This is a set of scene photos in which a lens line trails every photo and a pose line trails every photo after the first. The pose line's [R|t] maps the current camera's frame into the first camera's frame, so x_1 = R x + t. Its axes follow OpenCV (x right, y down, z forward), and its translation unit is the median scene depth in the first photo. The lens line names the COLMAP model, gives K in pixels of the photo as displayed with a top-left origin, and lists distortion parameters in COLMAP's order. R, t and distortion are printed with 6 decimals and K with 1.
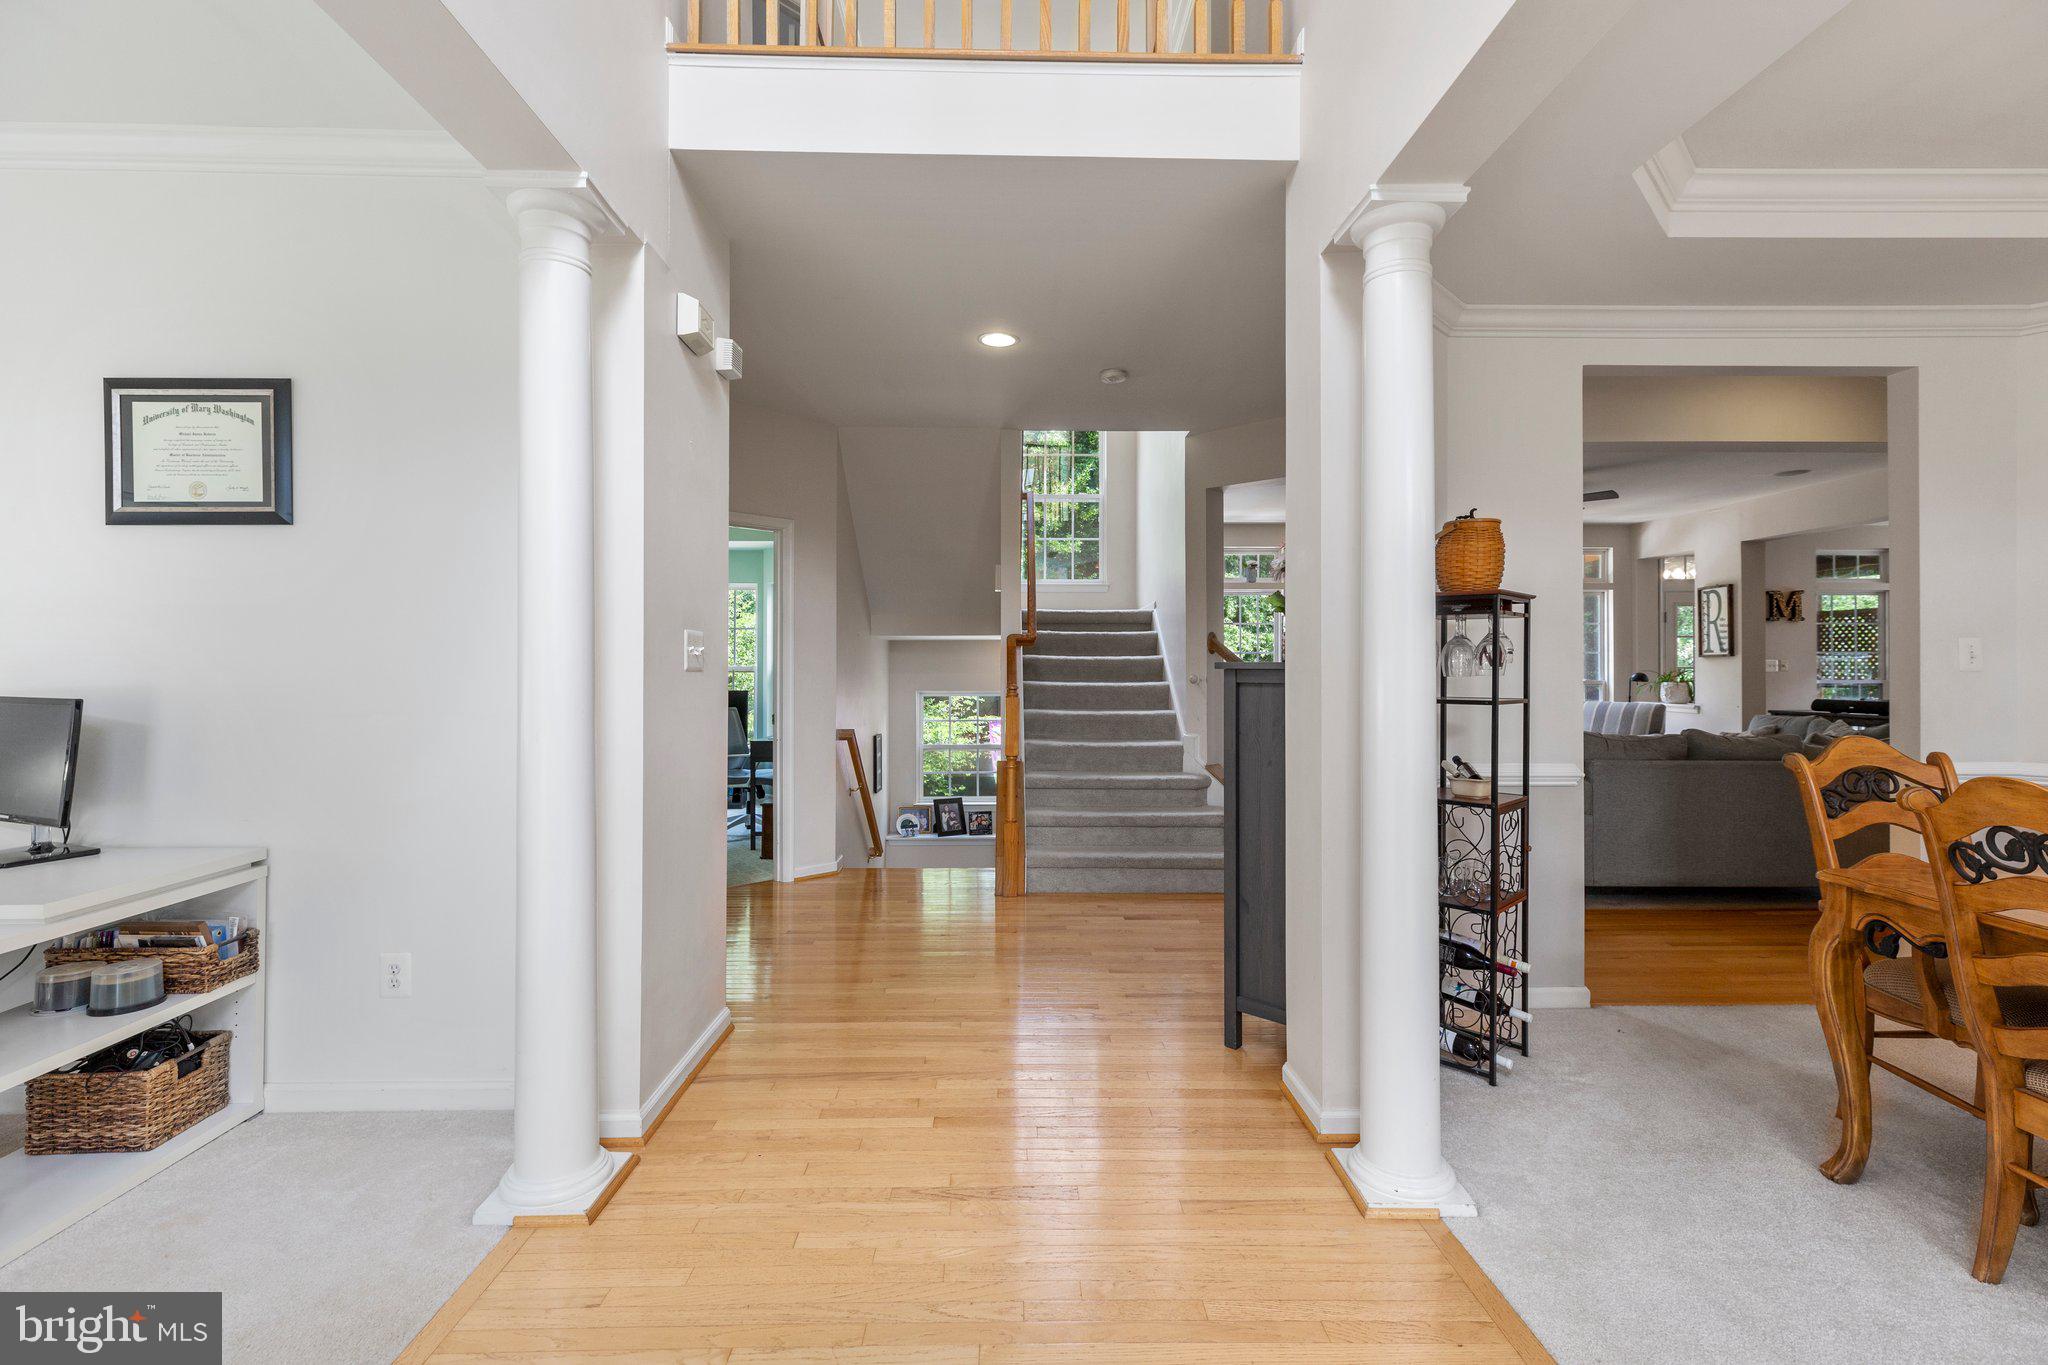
lens RADIAL K [[927.4, 0, 1027.5], [0, 927.4, 666.3], [0, 0, 1]] dist [0.000273, 0.000343]
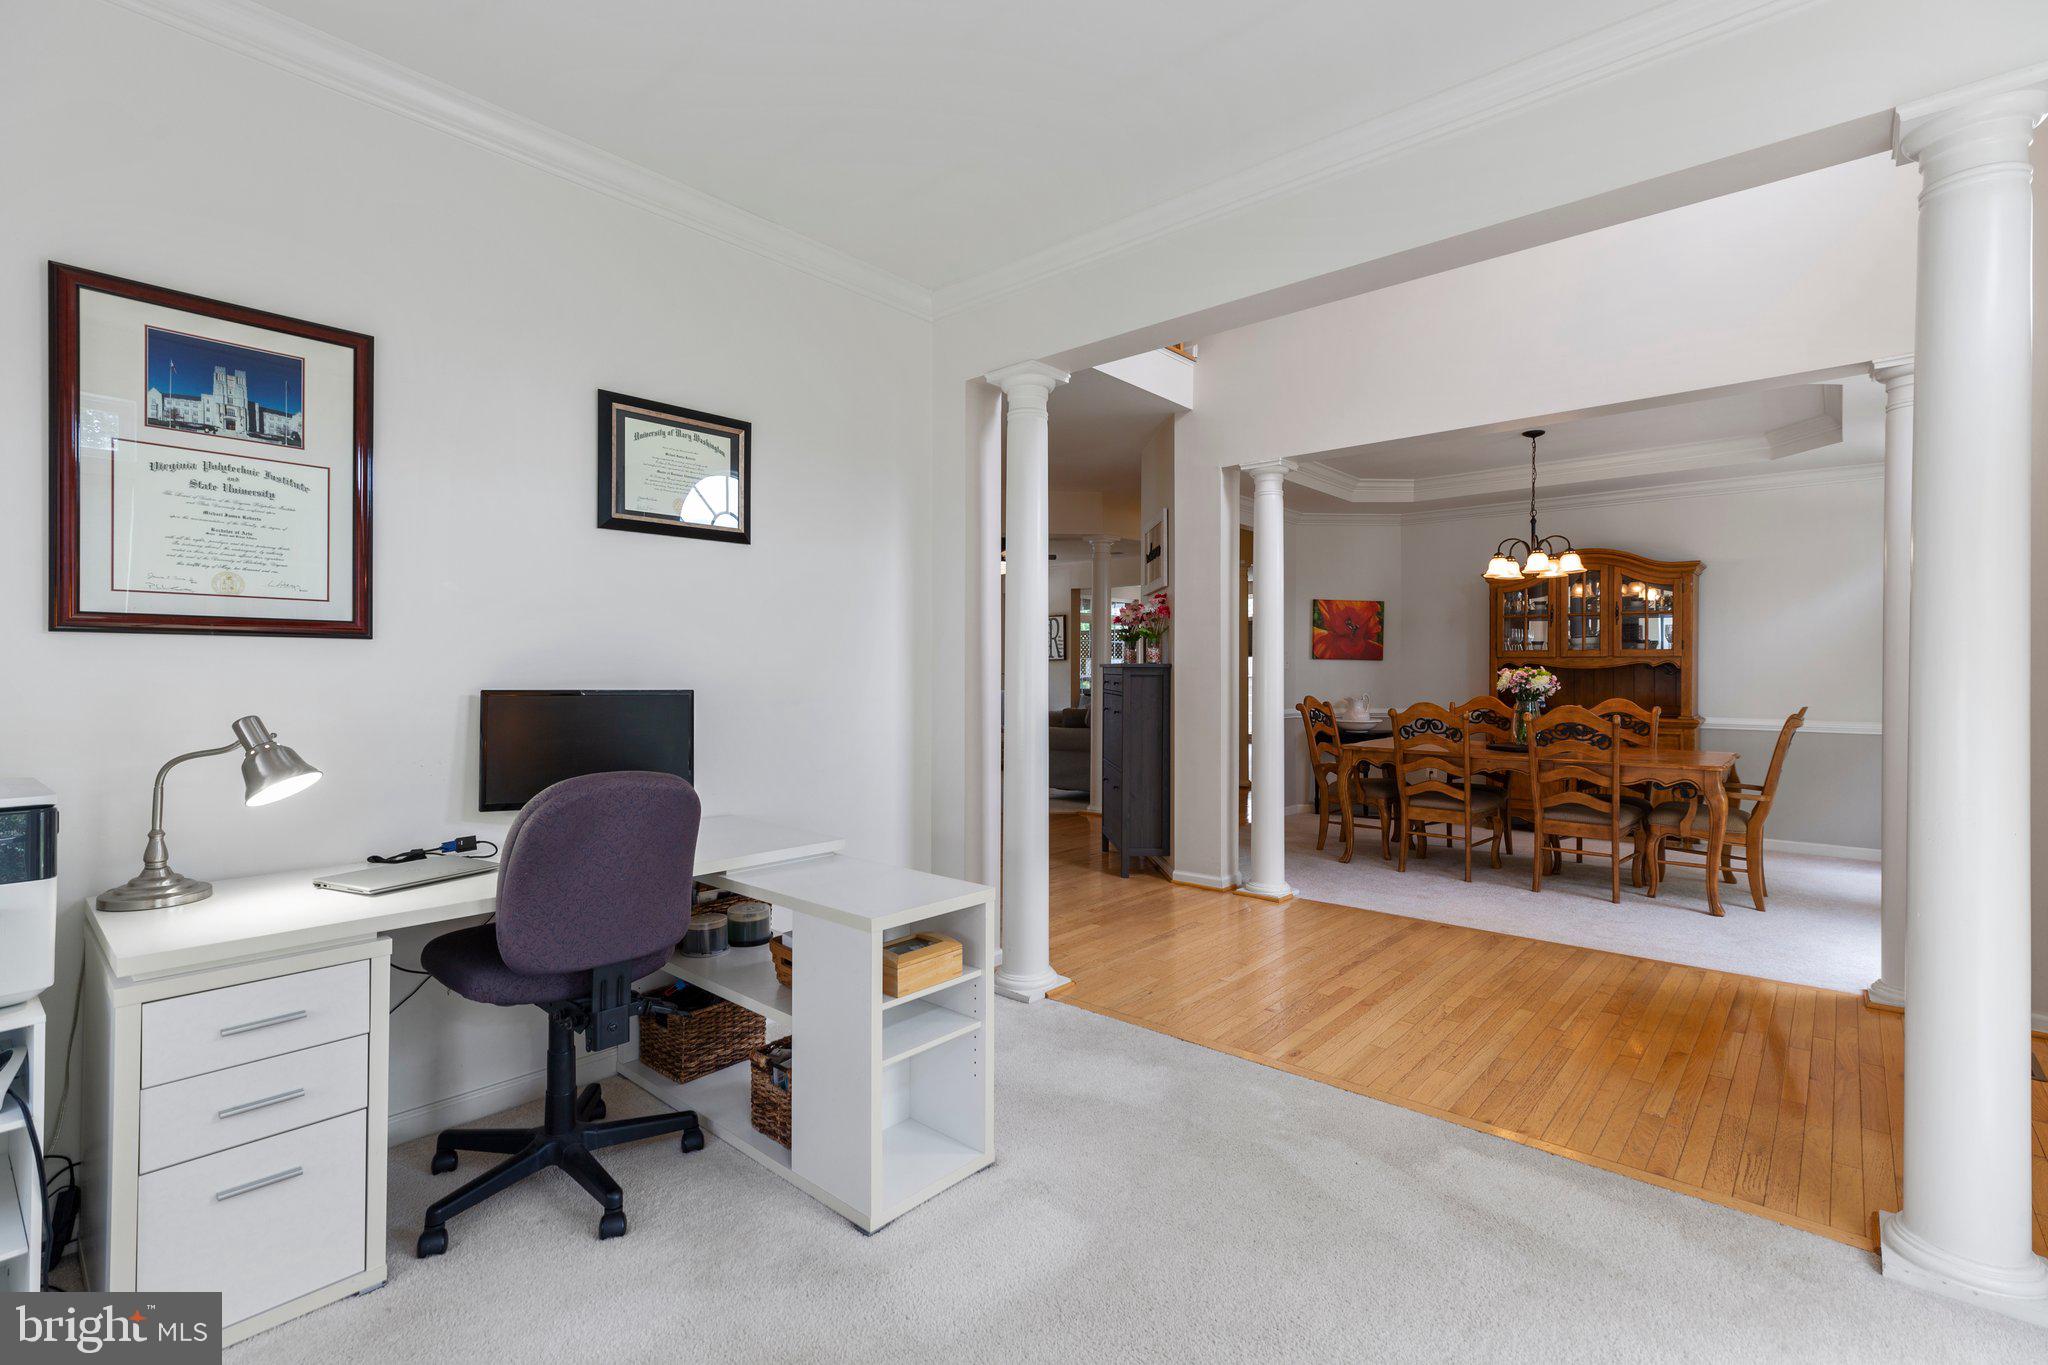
lens RADIAL K [[927.4, 0, 1017.0], [0, 927.4, 674.1], [0, 0, 1]] dist [0.000273, 0.000343]
pose [[0.678611, -0.002684, 0.734493, -1.446340], [-0.003428, 0.999971, 0.006821, 0.006427], [-0.734490, -0.007146, 0.678582, -0.073565]]
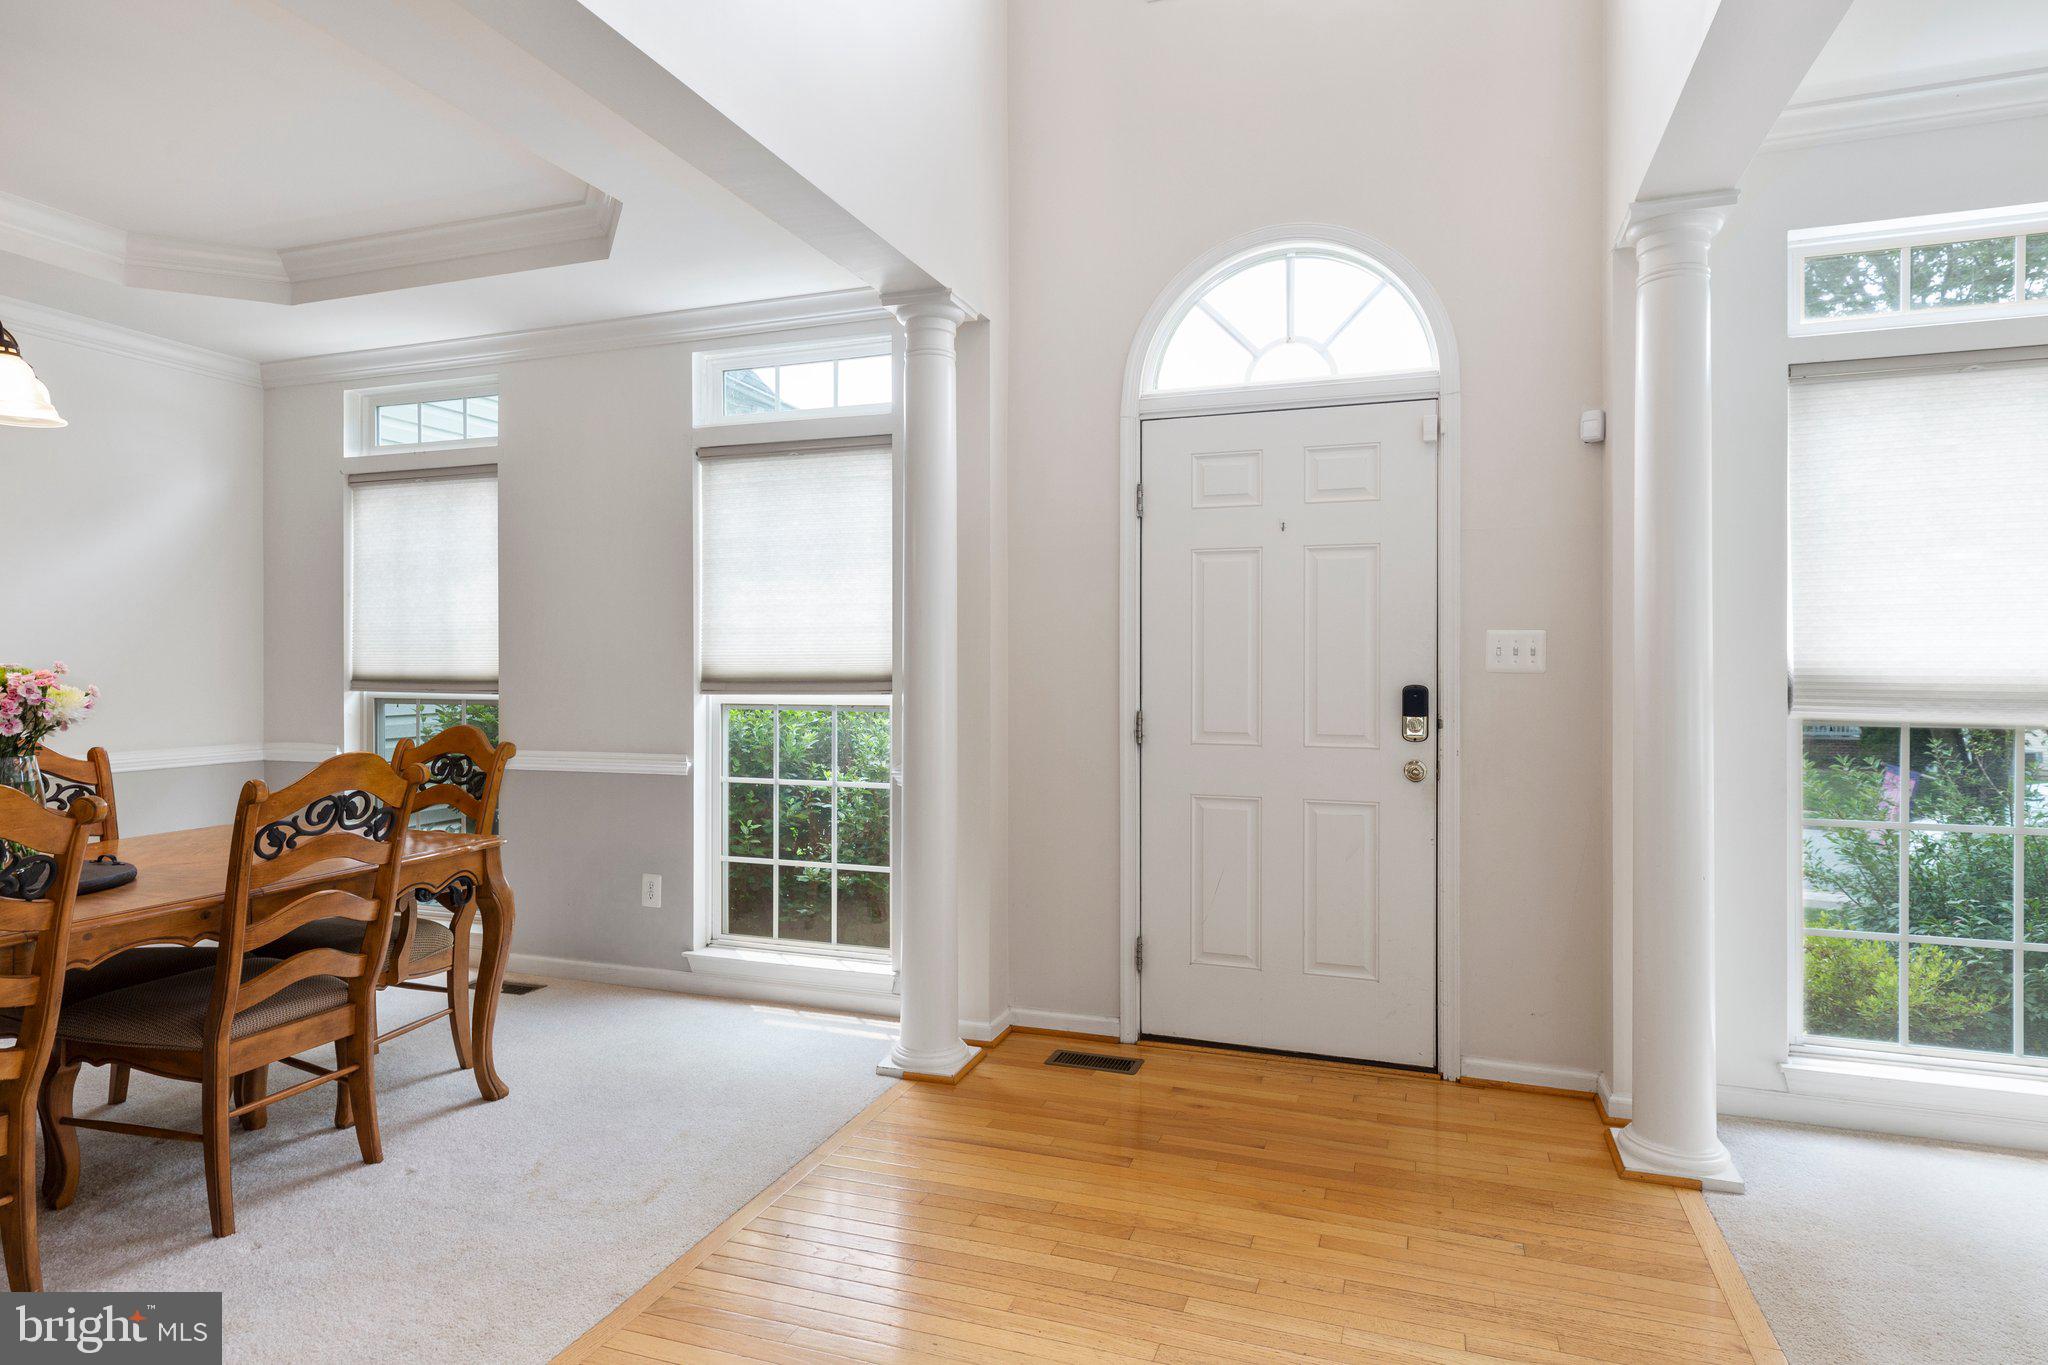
lens RADIAL K [[1186.5, 0, 1023.4], [0, 1186.5, 679.2], [0, 0, 1]] dist [-0.001662, -0.000178]
pose [[-0.939184, -0.000274, 0.343414, -0.023707], [0.000318, 0.999999, 0.001668, 0.039770], [-0.343414, 0.001676, -0.939183, 1.273716]]
